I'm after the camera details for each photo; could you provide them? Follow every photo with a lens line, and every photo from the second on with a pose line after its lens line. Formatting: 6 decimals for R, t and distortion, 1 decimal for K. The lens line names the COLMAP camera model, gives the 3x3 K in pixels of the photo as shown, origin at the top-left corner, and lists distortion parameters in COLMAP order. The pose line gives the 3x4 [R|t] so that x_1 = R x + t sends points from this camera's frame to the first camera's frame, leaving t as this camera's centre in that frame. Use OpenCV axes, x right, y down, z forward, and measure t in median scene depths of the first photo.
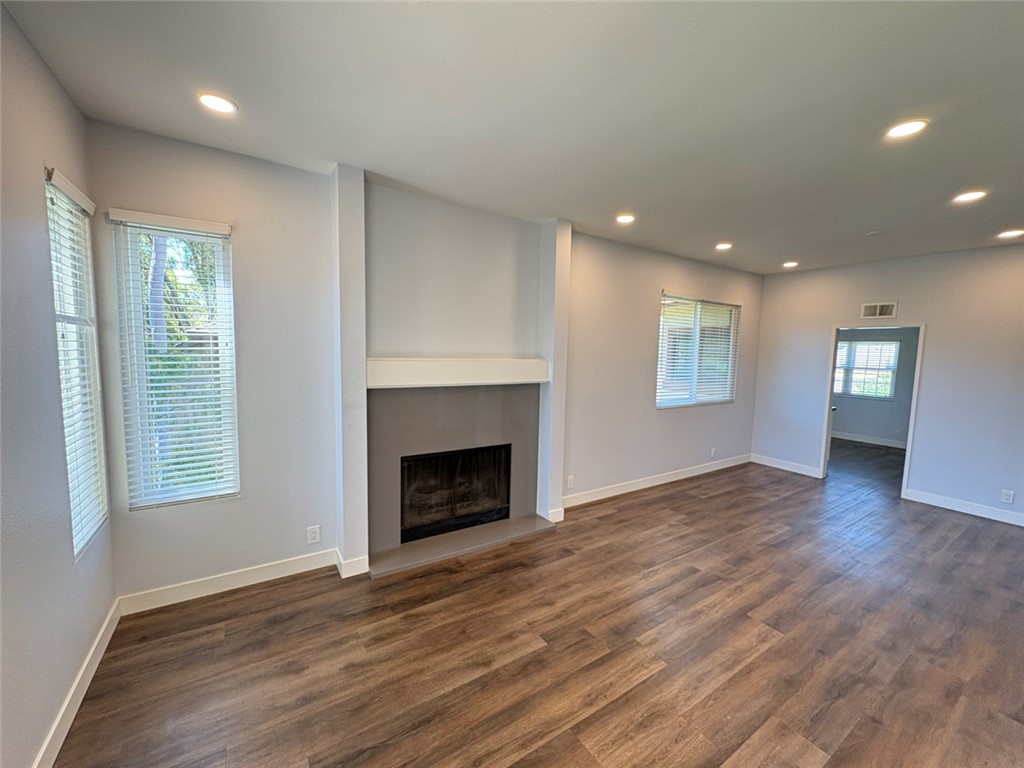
lens RADIAL K [[412.6, 0, 511.8], [0, 412.6, 384.4], [0, 0, 1]] dist [0.001568, -0.000638]
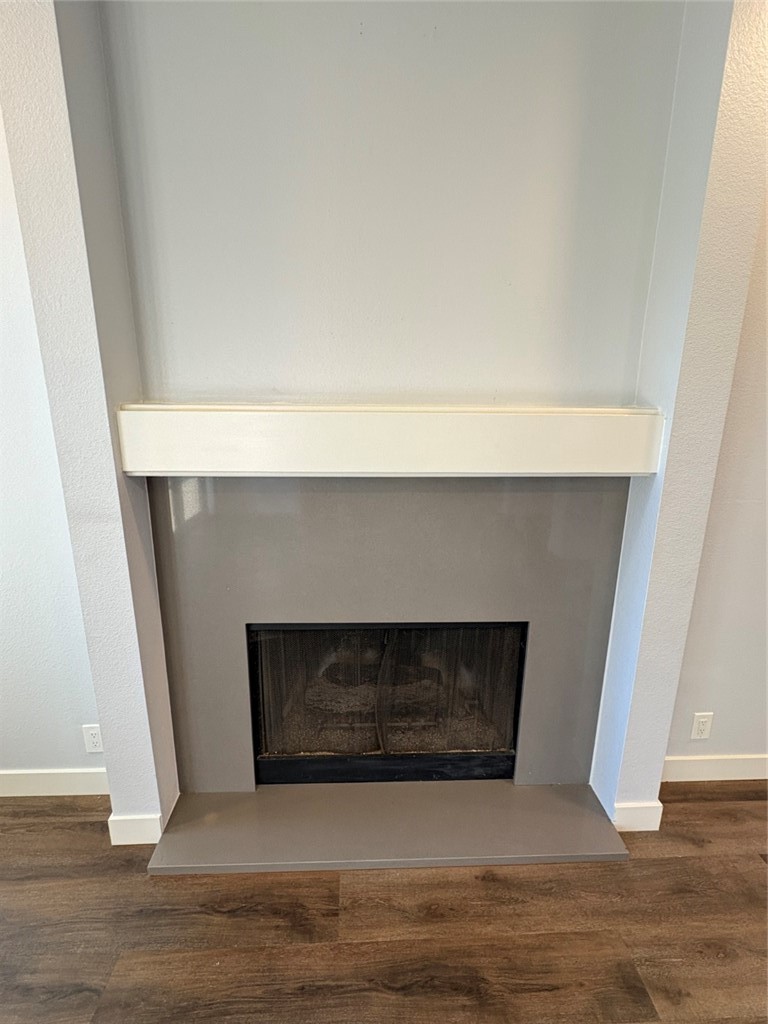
lens RADIAL K [[492.7, 0, 381.8], [0, 492.7, 508.6], [0, 0, 1]] dist [0.002399, -0.000300]
pose [[0.861496, 0.110446, -0.495608, 0.103514], [-0.034166, 0.986454, 0.160442, -0.037158], [0.506614, -0.121287, 0.853599, 0.540578]]
